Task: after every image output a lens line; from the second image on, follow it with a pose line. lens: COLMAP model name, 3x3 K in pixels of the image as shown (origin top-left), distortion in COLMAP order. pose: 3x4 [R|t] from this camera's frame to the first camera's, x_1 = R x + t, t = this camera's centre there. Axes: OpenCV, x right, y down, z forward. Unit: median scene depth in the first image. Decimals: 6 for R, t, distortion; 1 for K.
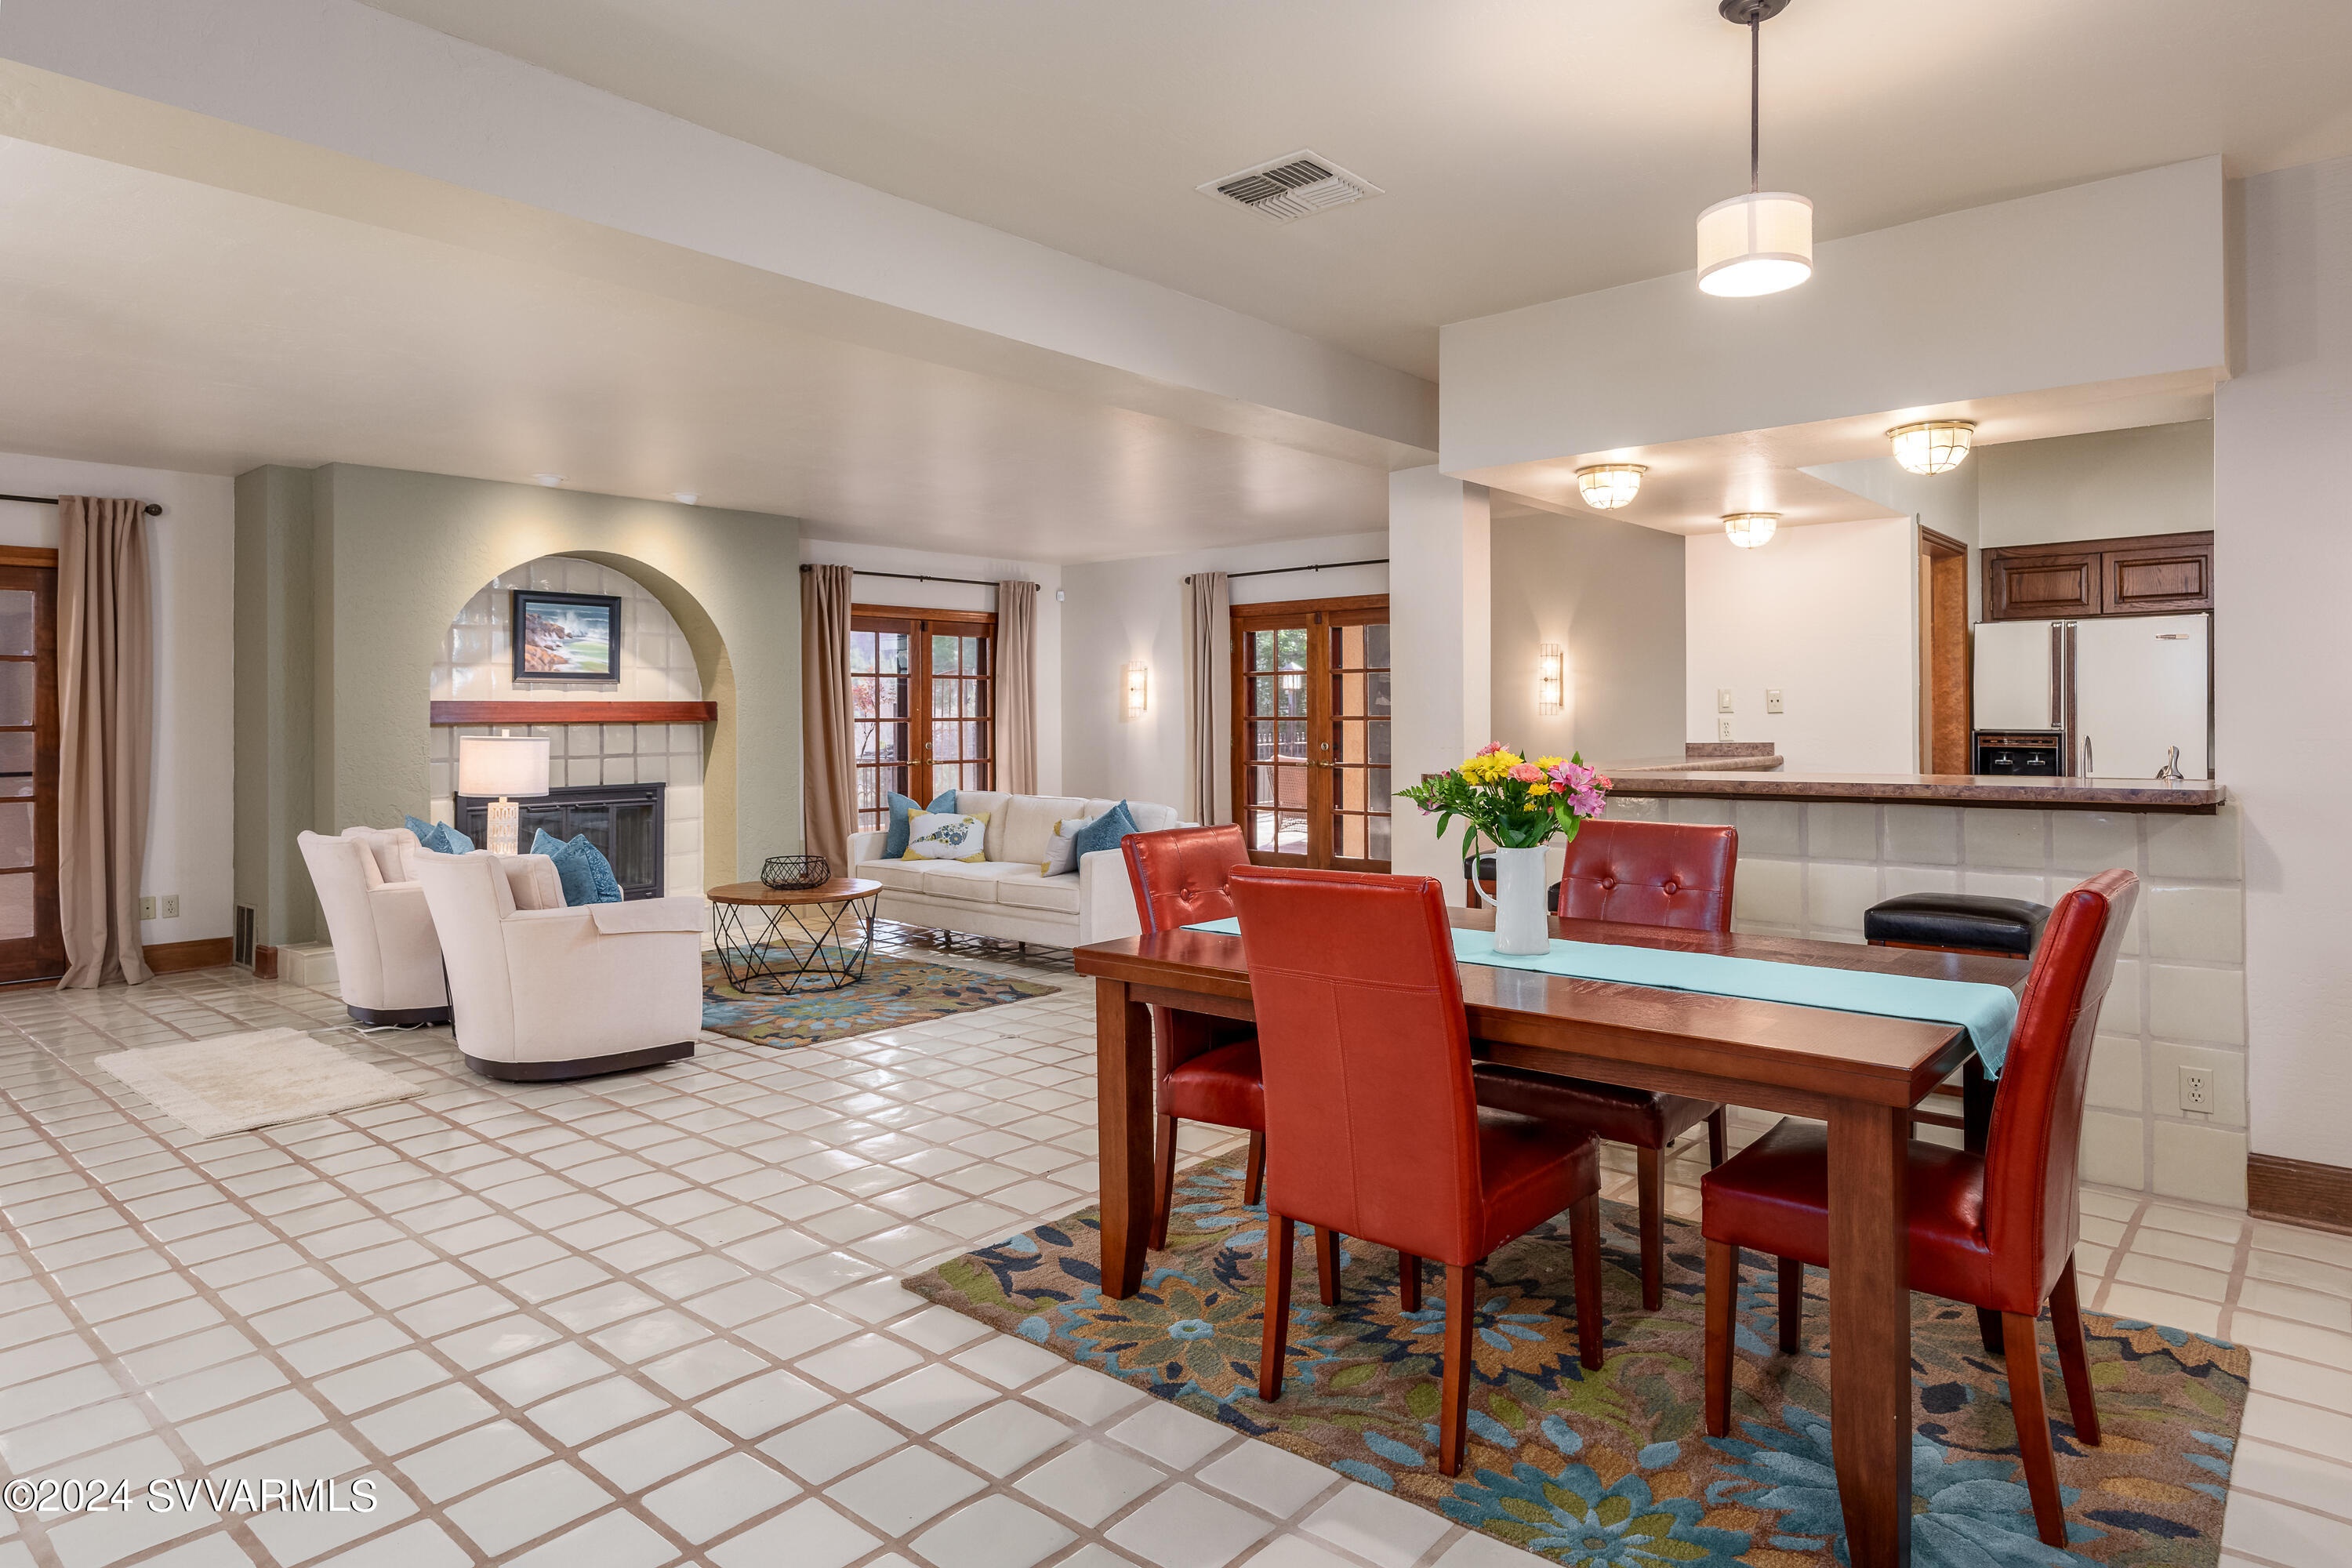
lens RADIAL K [[1371.3, 0, 1179.4], [0, 1371.3, 706.6], [0, 0, 1]] dist [0.001432, -0.000756]
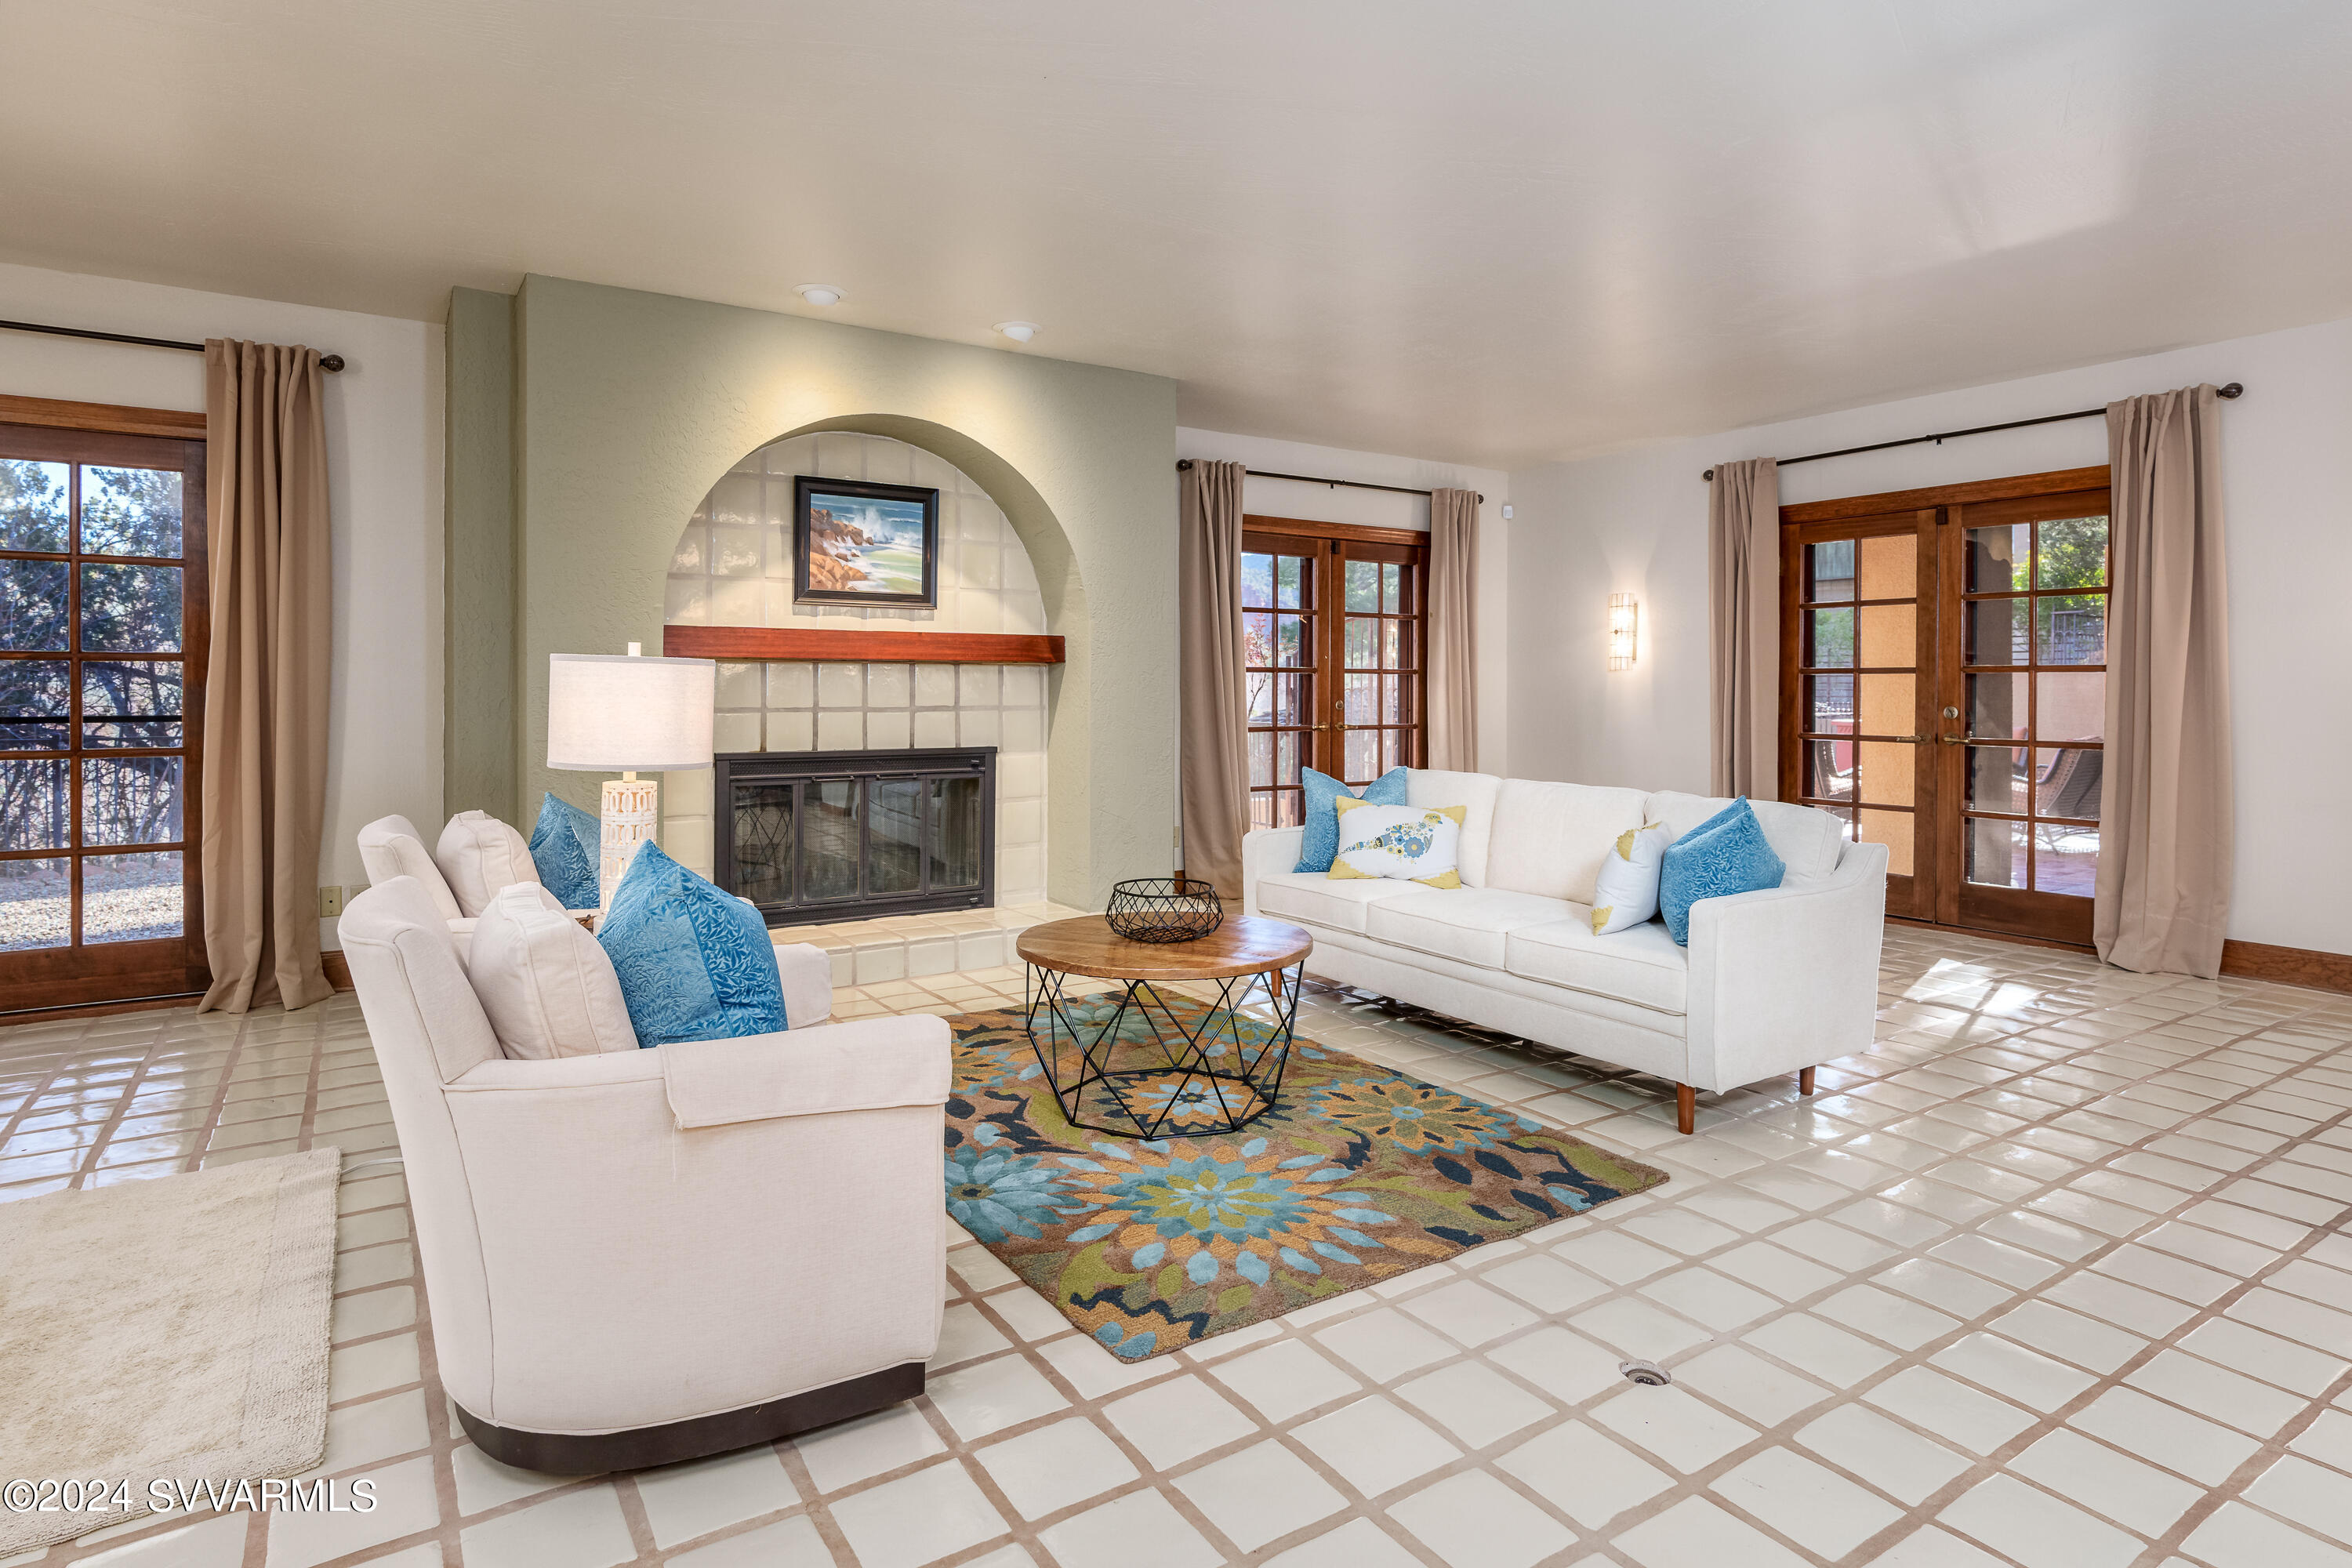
lens RADIAL K [[1270.5, 0, 1177.4], [0, 1270.5, 685.8], [0, 0, 1]] dist [-0.002523, -0.000325]
pose [[0.963444, 0.008933, -0.267760, -0.101894], [-0.007815, 0.999956, 0.005240, 0.018667], [0.267795, -0.002955, 0.963471, 0.375279]]
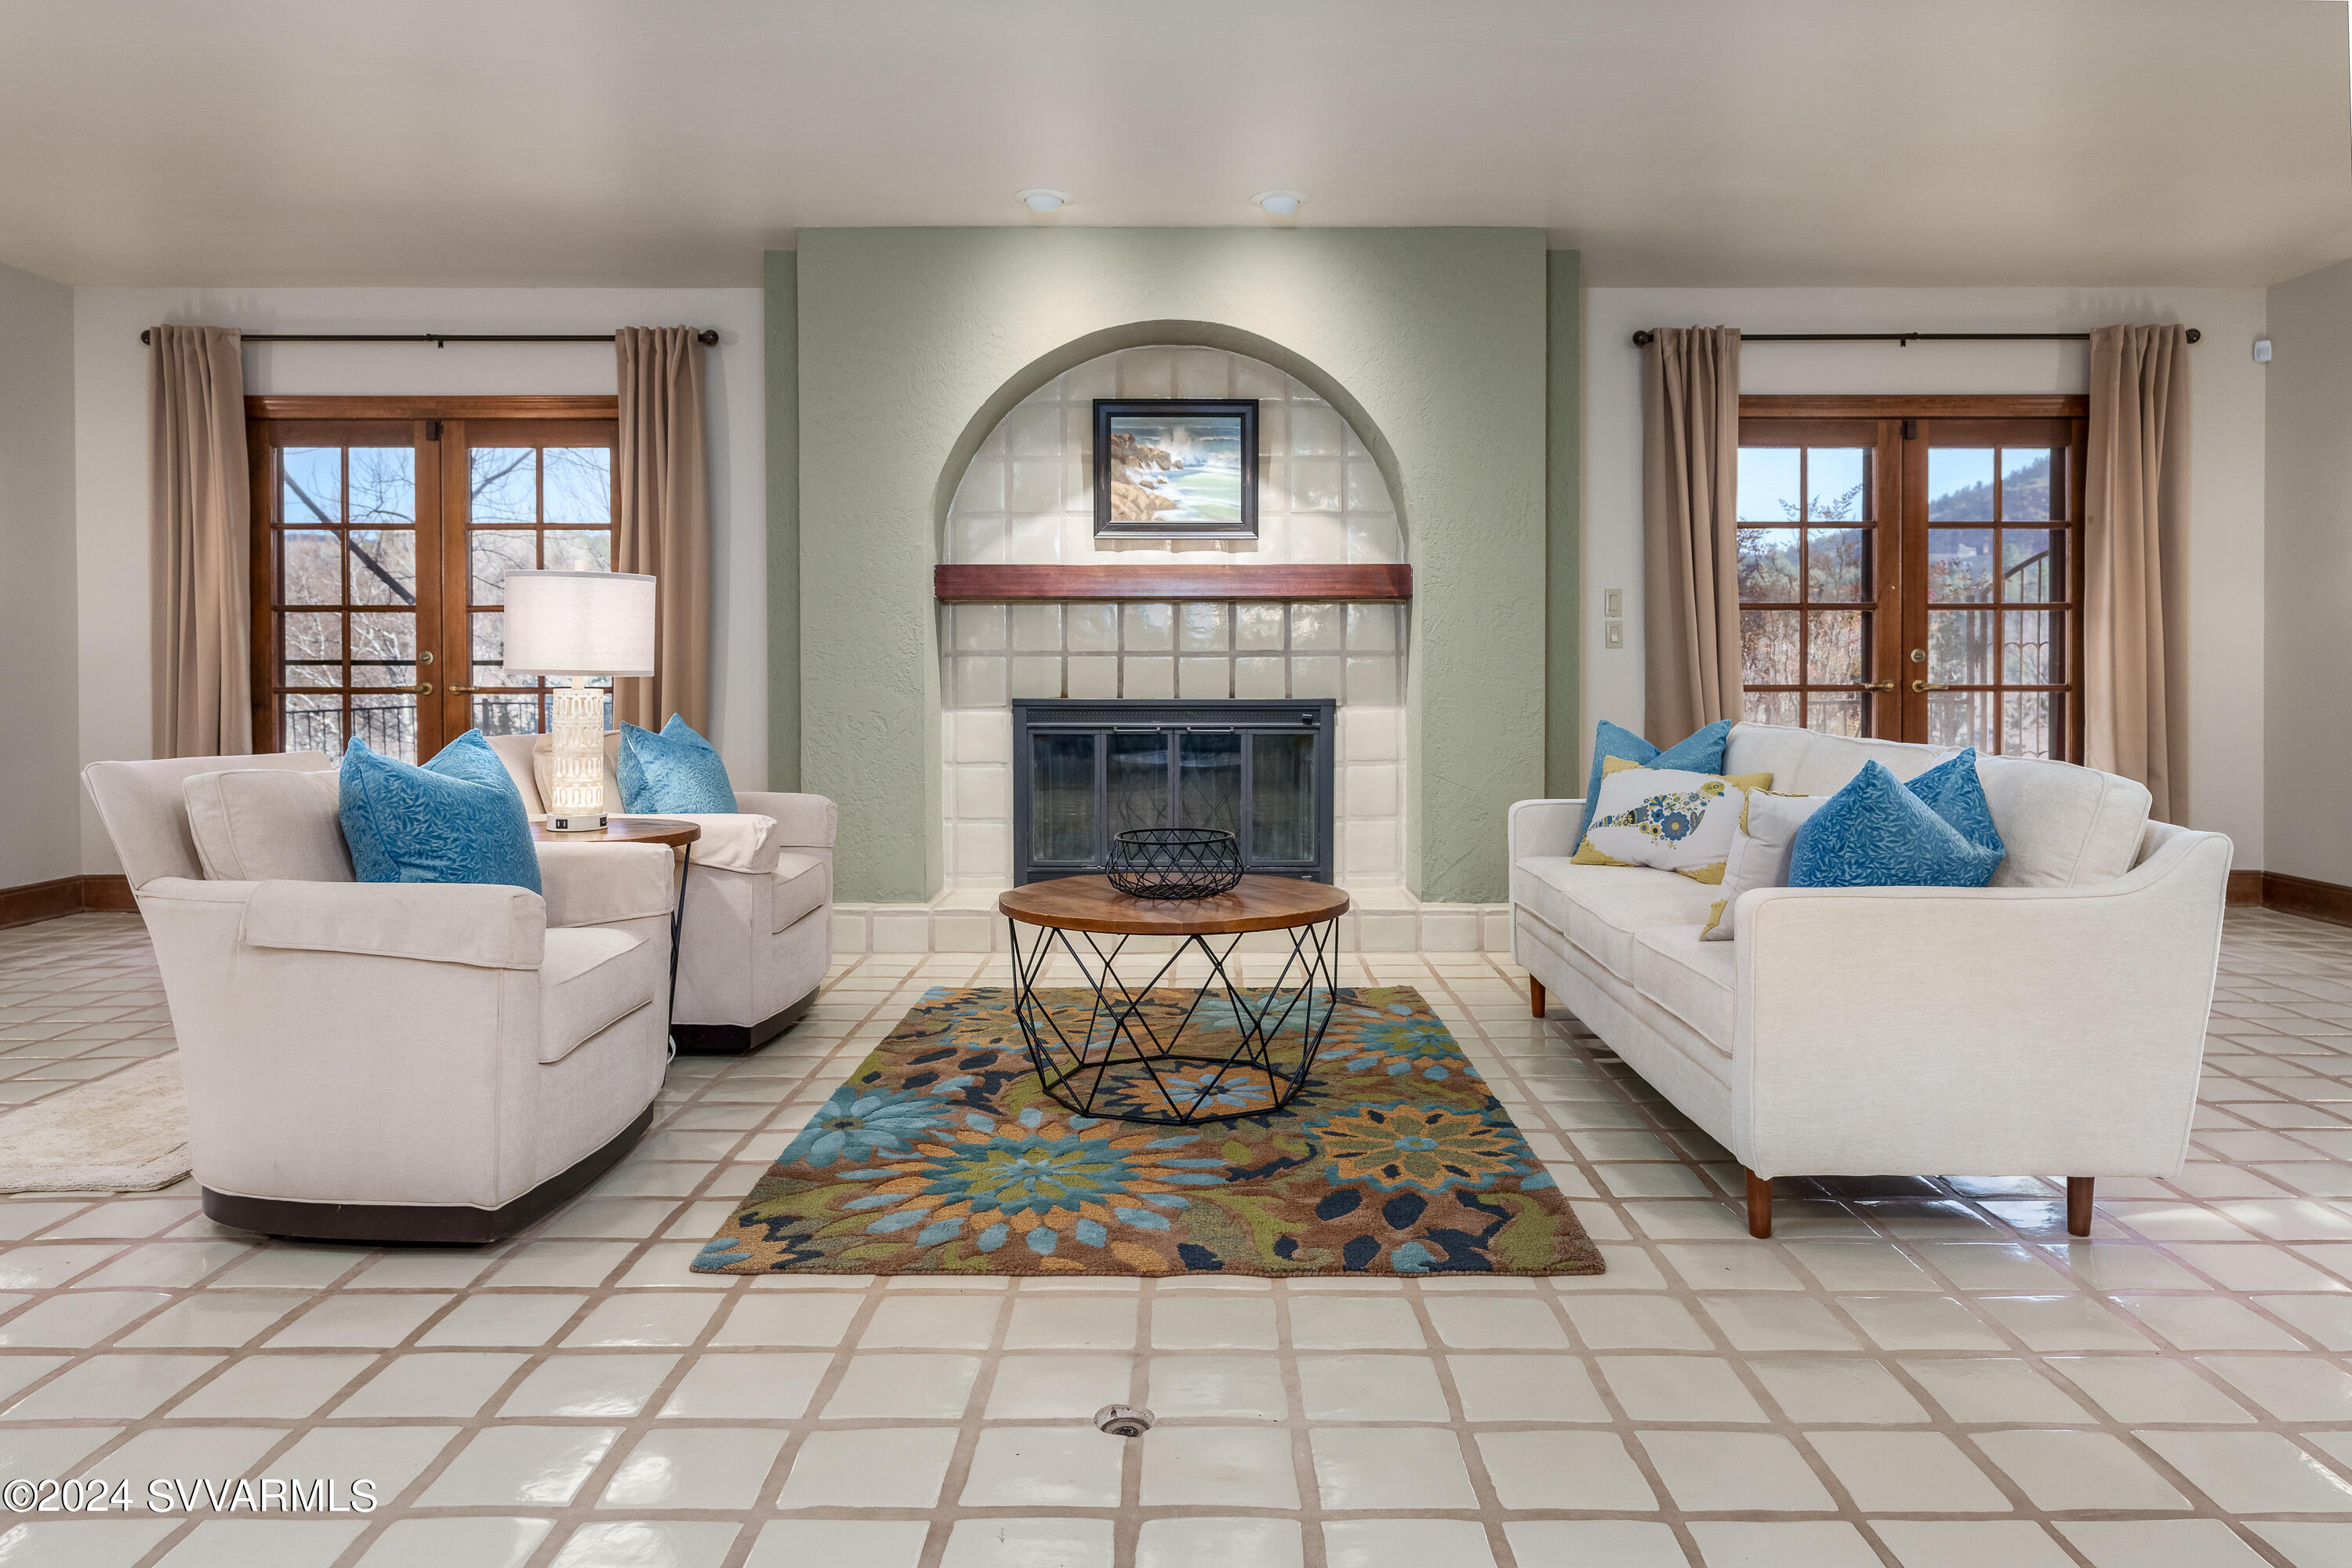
lens RADIAL K [[1554.2, 0, 1176.2], [0, 1554.2, 680.5], [0, 0, 1]] dist [-0.004400, -0.001718]
pose [[0.657013, 0.010876, -0.753800, 0.101842], [0.000241, 0.999893, 0.014636, 0.036842], [0.753879, -0.009797, 0.656940, 0.488810]]
